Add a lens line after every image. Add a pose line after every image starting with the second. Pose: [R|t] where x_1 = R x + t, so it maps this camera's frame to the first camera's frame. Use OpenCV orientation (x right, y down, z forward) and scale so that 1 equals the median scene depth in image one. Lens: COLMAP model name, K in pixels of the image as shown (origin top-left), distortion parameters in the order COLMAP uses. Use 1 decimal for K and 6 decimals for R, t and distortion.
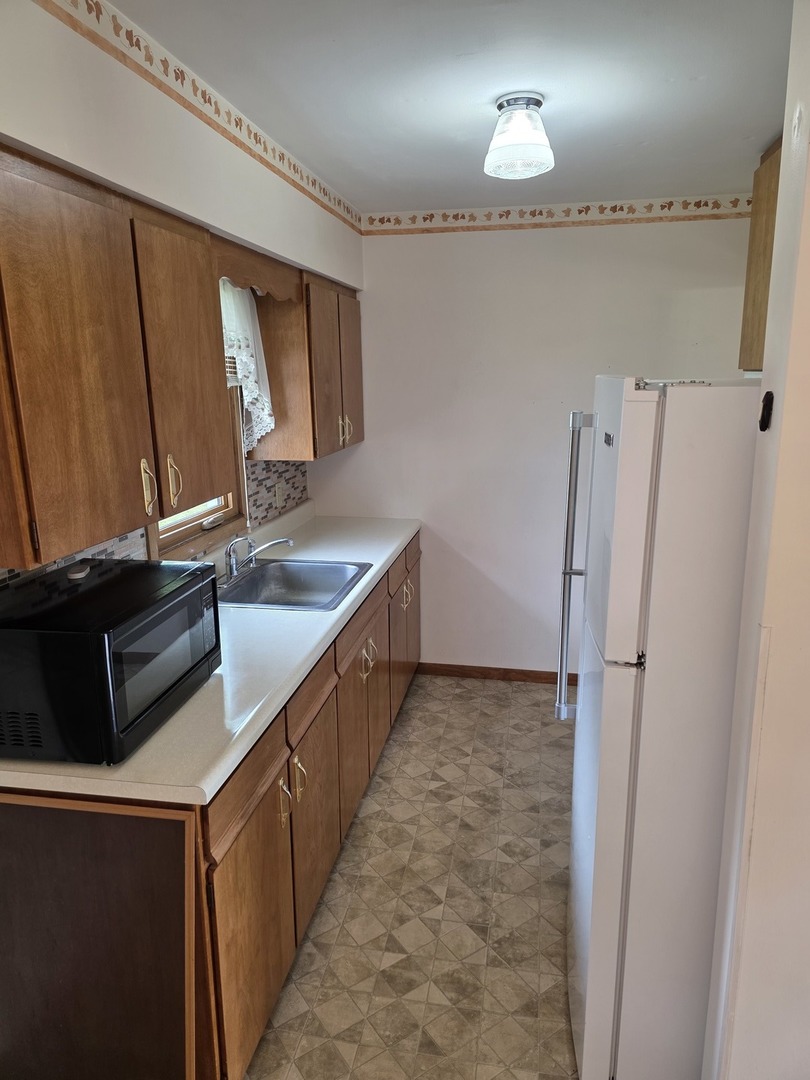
lens RADIAL K [[724.0, 0, 404.7], [0, 724.0, 542.3], [0, 0, 1]] dist [0.003984, -0.006555]
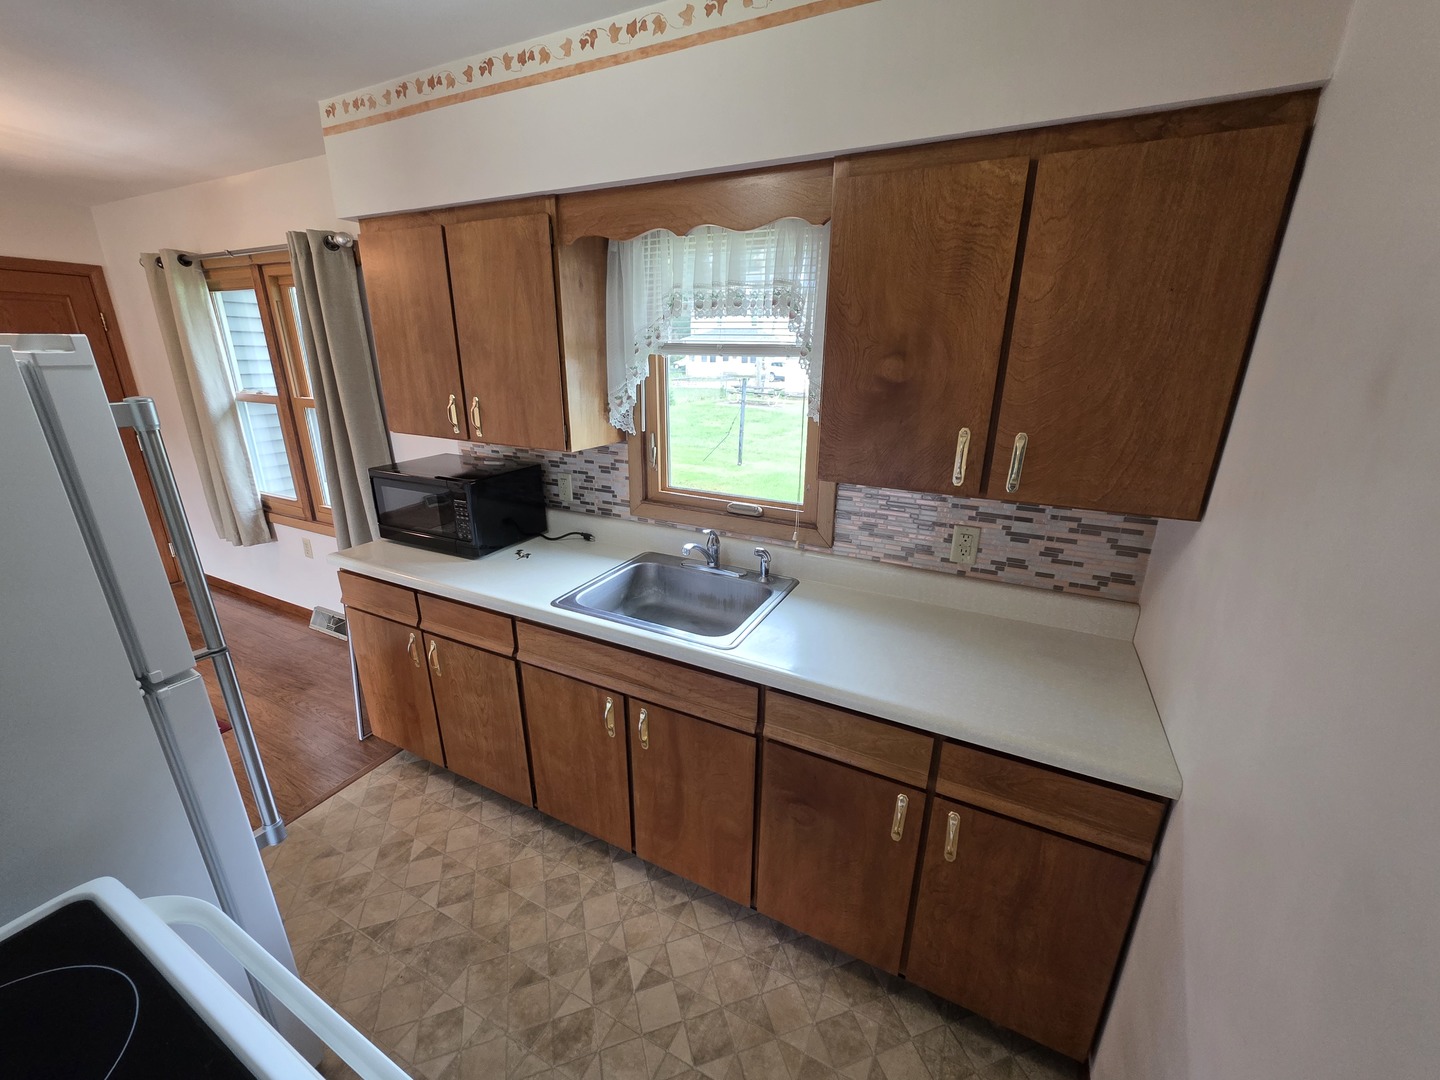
lens RADIAL K [[577.7, 0, 717.1], [0, 577.7, 530.7], [0, 0, 1]] dist [0.000159, 0.000128]
pose [[-0.281931, 0.310454, -0.907818, 0.461342], [-0.223533, 0.898907, 0.376827, -0.303308], [0.933031, 0.309167, -0.184033, 1.263463]]
